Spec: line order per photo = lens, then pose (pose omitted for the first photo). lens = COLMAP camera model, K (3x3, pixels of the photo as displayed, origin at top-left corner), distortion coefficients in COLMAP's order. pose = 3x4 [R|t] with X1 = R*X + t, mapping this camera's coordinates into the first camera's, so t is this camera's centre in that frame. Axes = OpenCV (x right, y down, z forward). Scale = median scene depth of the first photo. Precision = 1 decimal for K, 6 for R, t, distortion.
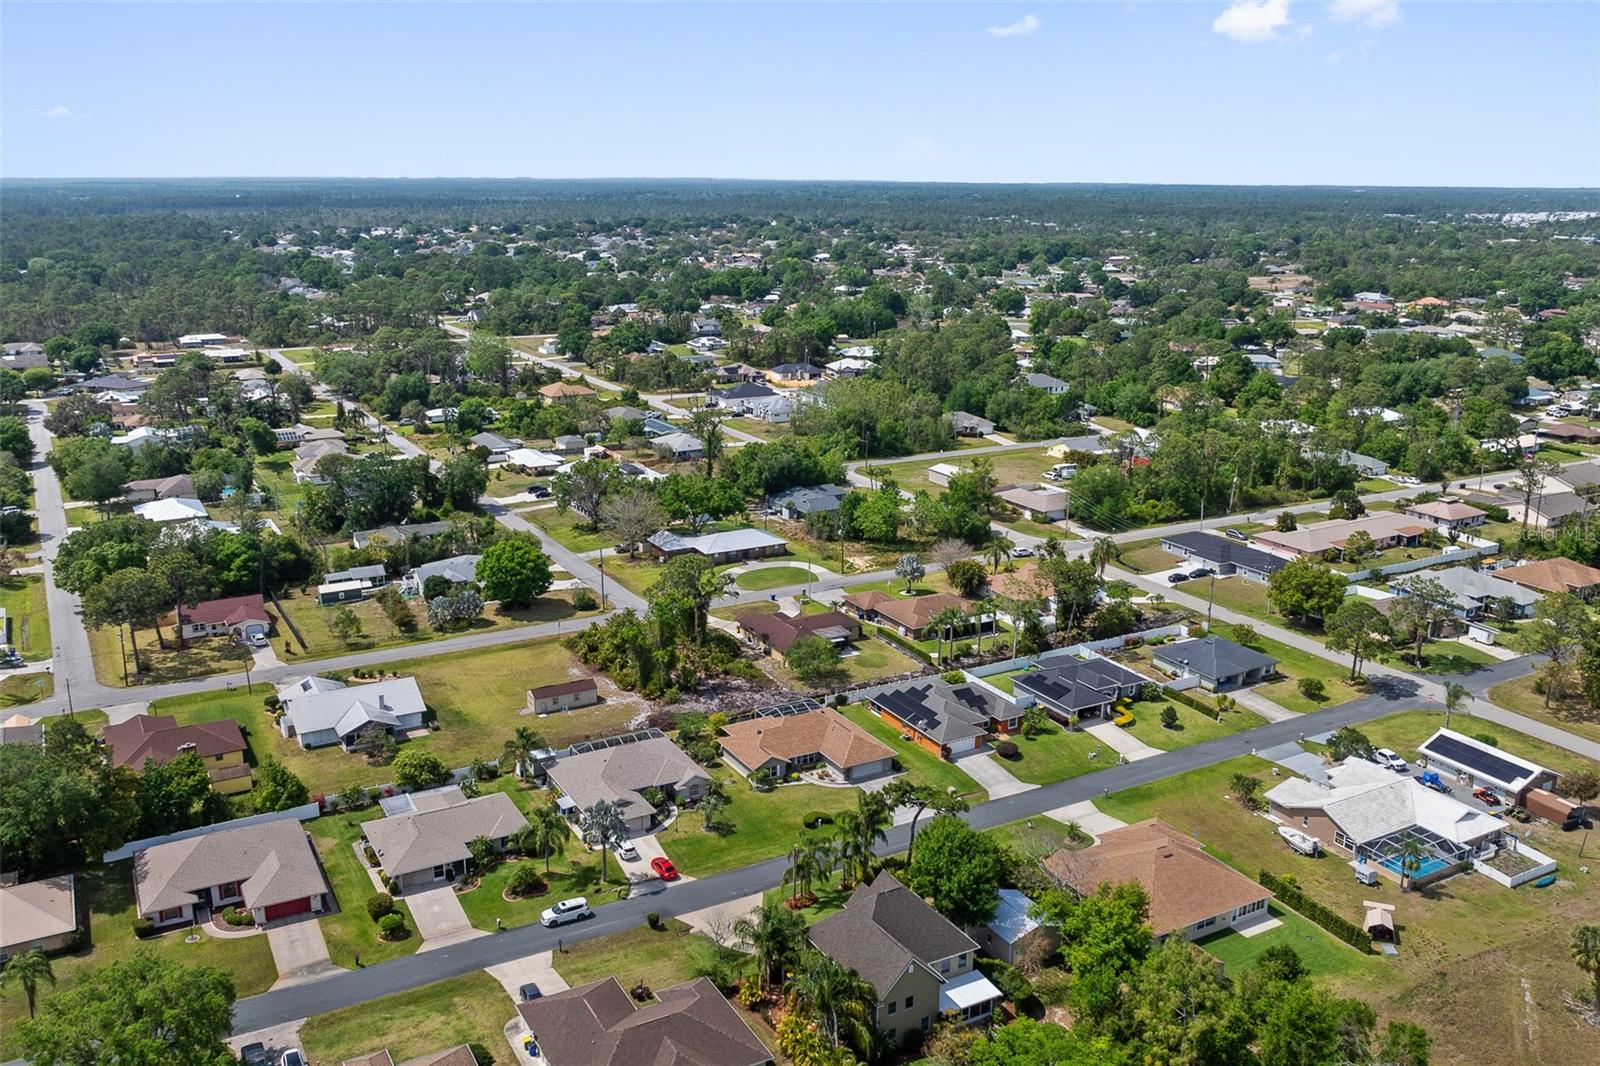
lens RADIAL K [[1335.1, 0, 800.5], [0, 1335.1, 533.7], [0, 0, 1]] dist [-0.016169, -0.008410]
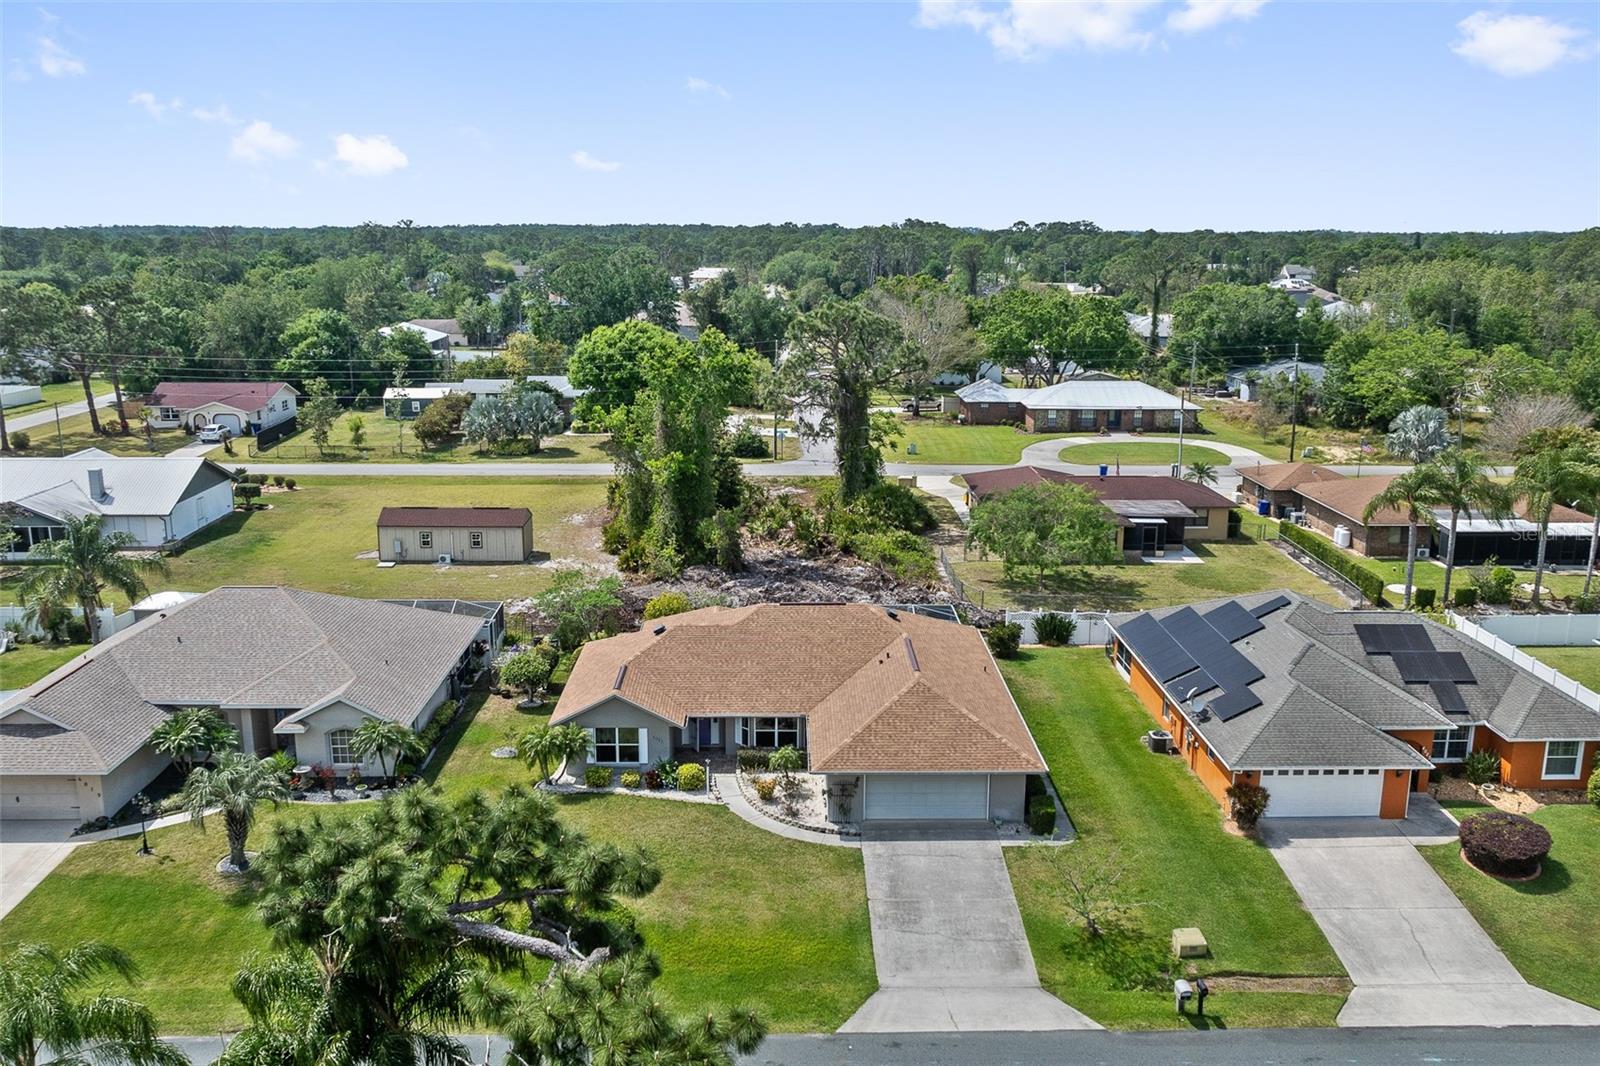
lens RADIAL K [[1335.1, 0, 799.1], [0, 1335.1, 534.7], [0, 0, 1]] dist [-0.016169, -0.008410]
pose [[0.881547, 0.102355, -0.460867, 0.146275], [-0.121081, 0.992580, -0.011159, 0.121191], [0.456305, 0.065639, 0.887399, 0.699843]]
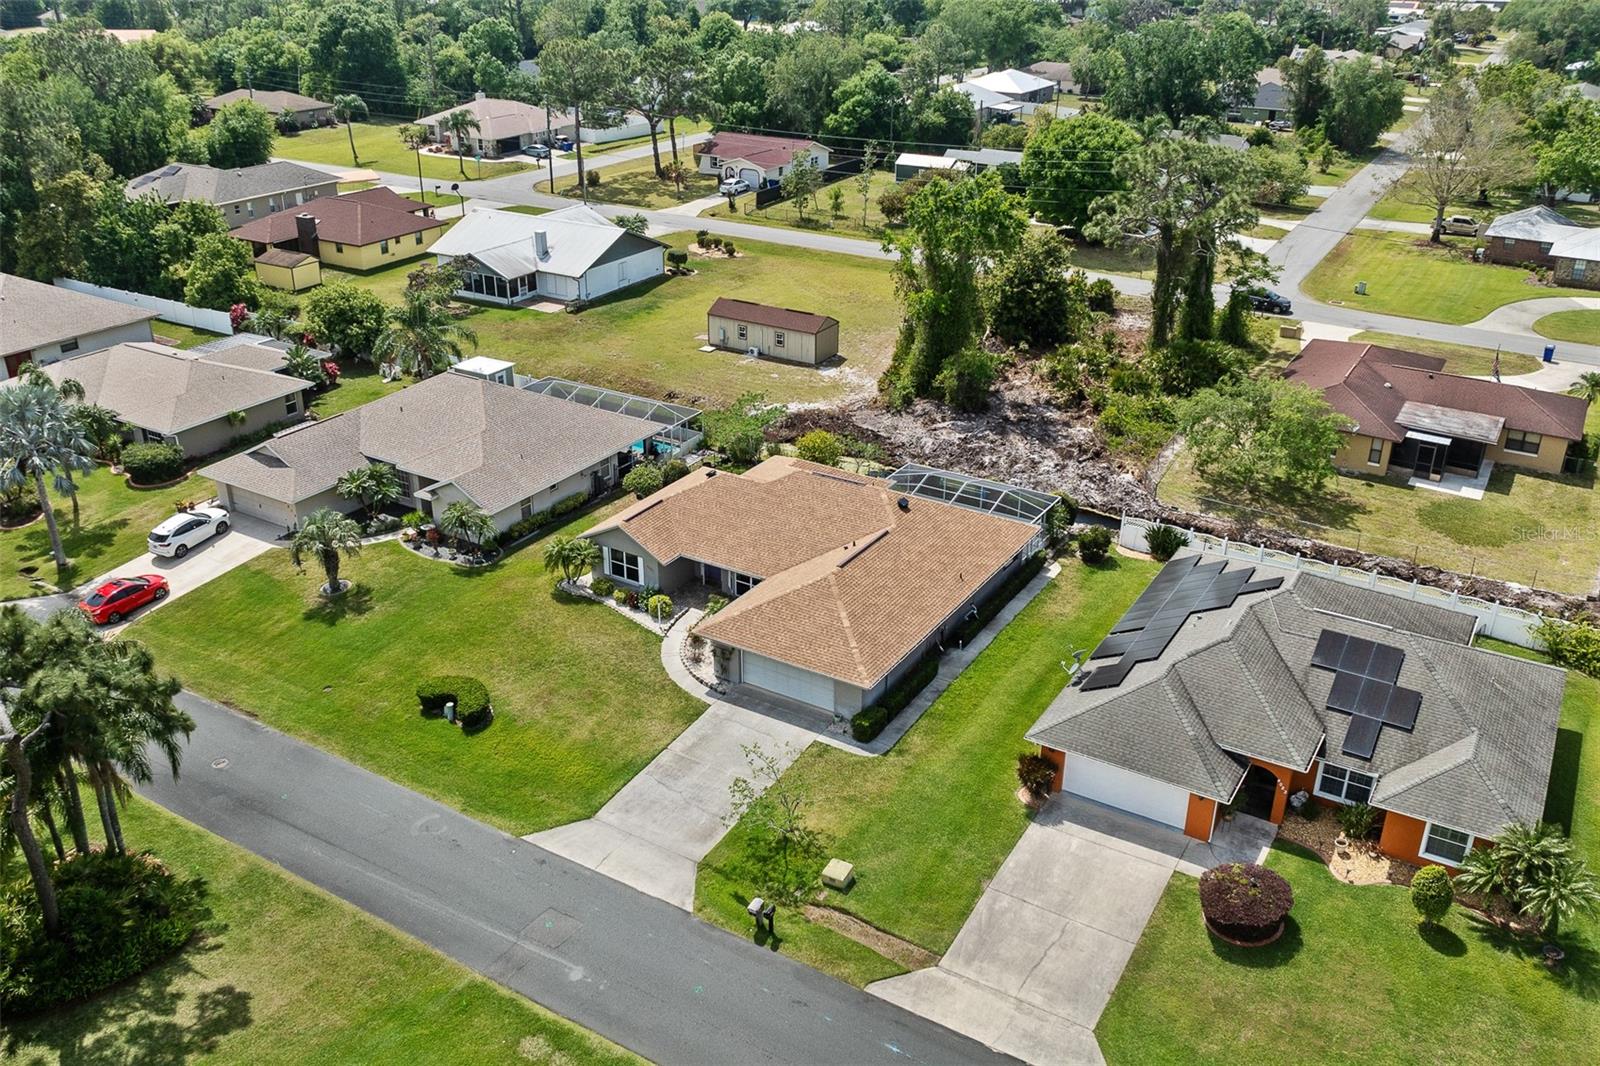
lens RADIAL K [[1335.1, 0, 796.3], [0, 1335.1, 532.4], [0, 0, 1]] dist [-0.016169, -0.008410]
pose [[0.489418, 0.365504, -0.791756, 0.282658], [-0.229165, 0.929921, 0.287630, 0.047044], [0.841400, 0.040671, 0.538881, 0.792411]]
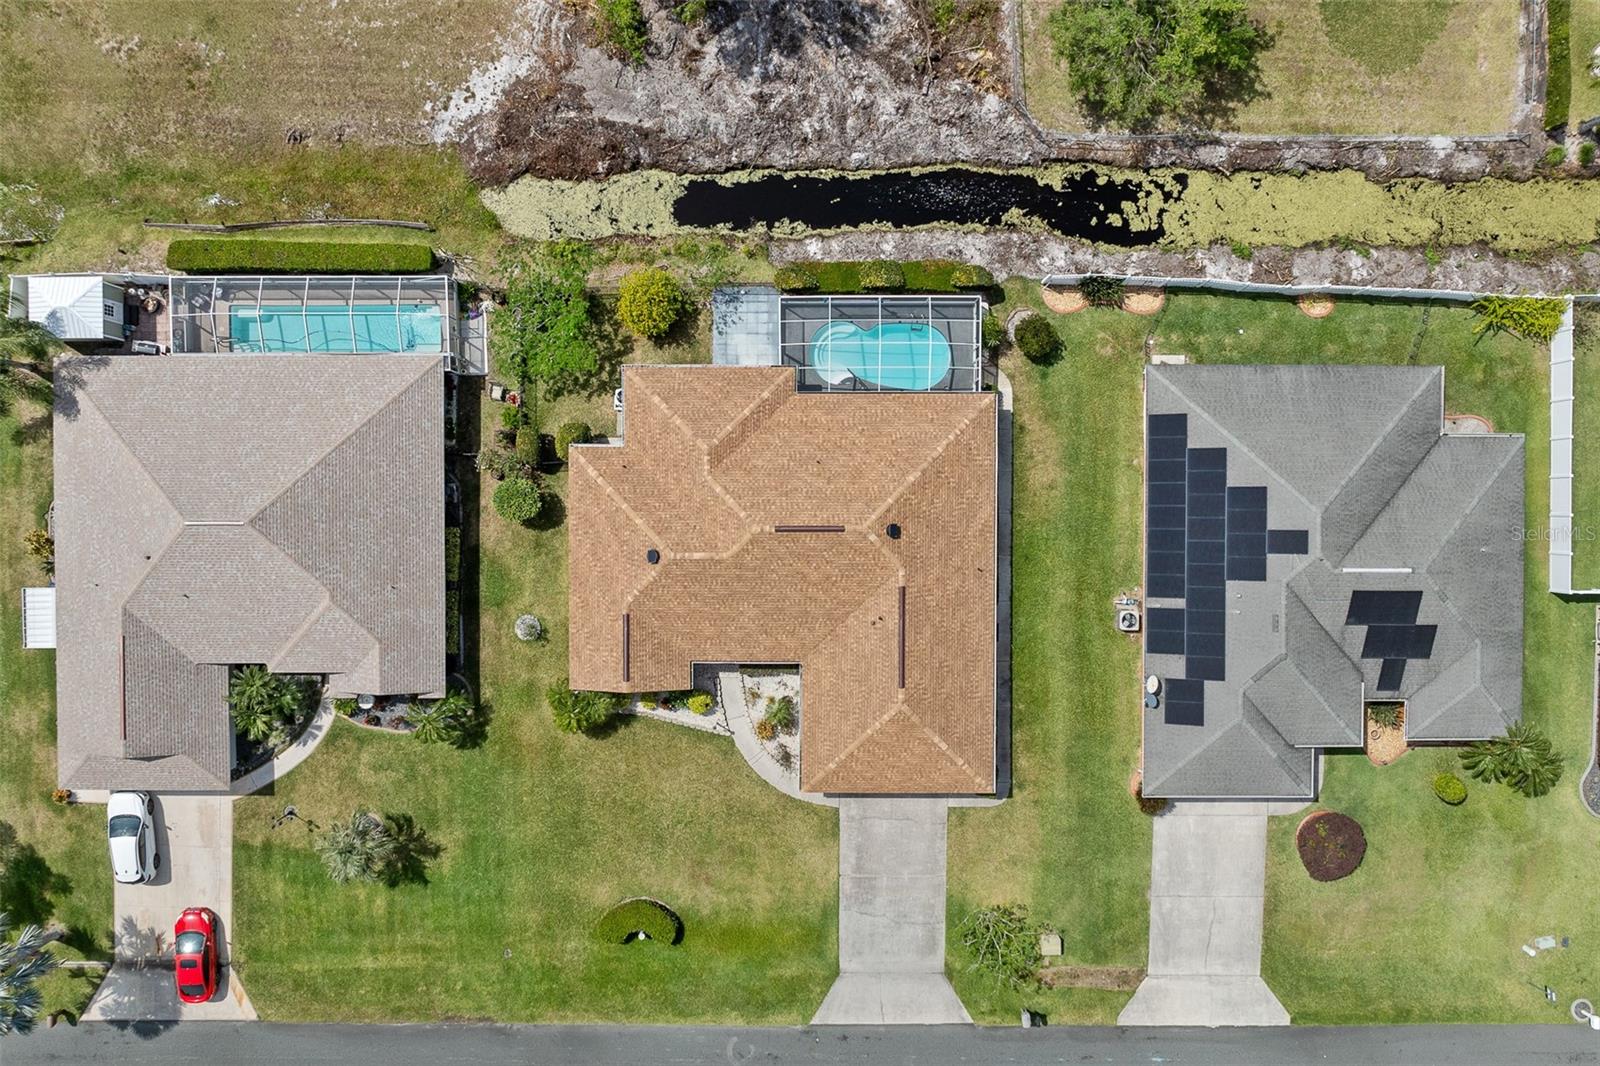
lens RADIAL K [[1410.4, 0, 798.6], [0, 1410.4, 532.0], [0, 0, 1]] dist [-0.007342, -0.008856]
pose [[0.873231, 0.487281, 0.005090, -0.004365], [-0.123237, 0.210717, 0.969748, -0.187174], [0.471467, -0.847441, 0.244055, 0.911804]]
